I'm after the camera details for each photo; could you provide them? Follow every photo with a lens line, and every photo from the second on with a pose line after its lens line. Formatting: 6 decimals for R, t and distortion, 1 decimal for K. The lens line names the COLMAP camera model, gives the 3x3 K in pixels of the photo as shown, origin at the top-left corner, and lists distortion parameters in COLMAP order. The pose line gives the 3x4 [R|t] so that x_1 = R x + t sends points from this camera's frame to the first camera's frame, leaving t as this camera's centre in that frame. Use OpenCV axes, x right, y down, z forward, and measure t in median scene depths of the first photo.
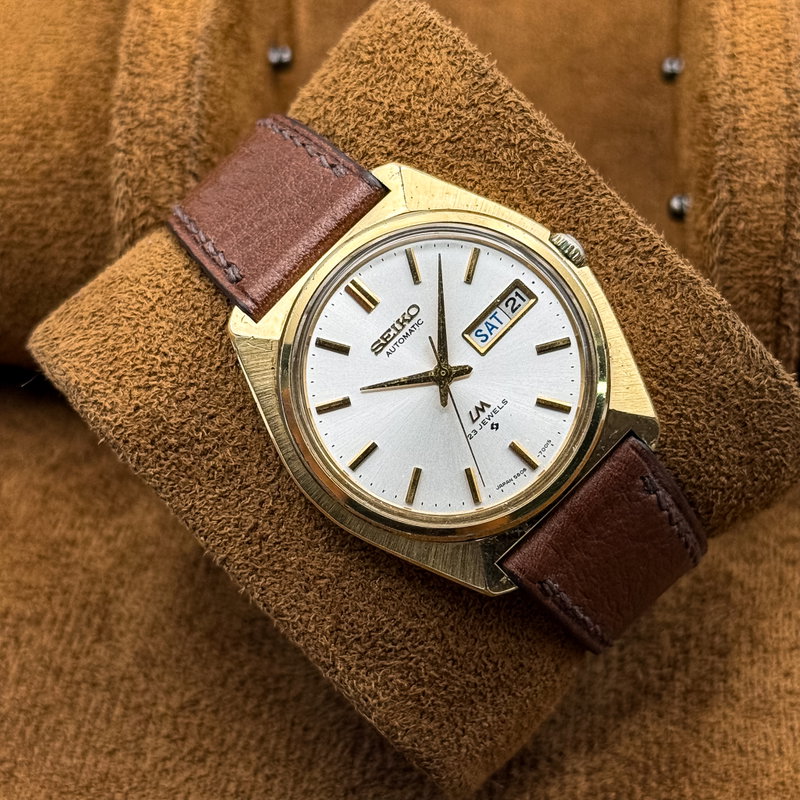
lens RADIAL K [[2438.6, 0, 363.4], [0, 2438.6, 414.6], [0, 0, 1]] dist [0.091245, 0.960618]
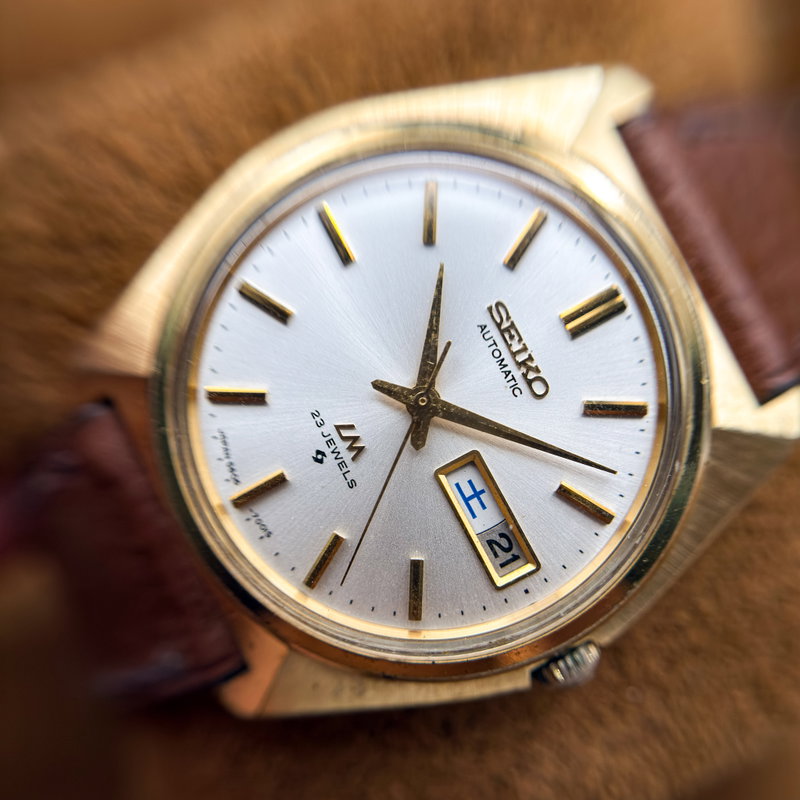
lens RADIAL K [[914.1, 0, 399.8], [0, 914.1, 421.6], [0, 0, 1]] dist [0.610369, -0.001648]
pose [[-0.293386, 0.954966, 0.044316, 0.028699], [-0.947605, -0.296627, 0.118563, -0.039662], [0.126369, -0.007210, 0.991957, 0.766389]]
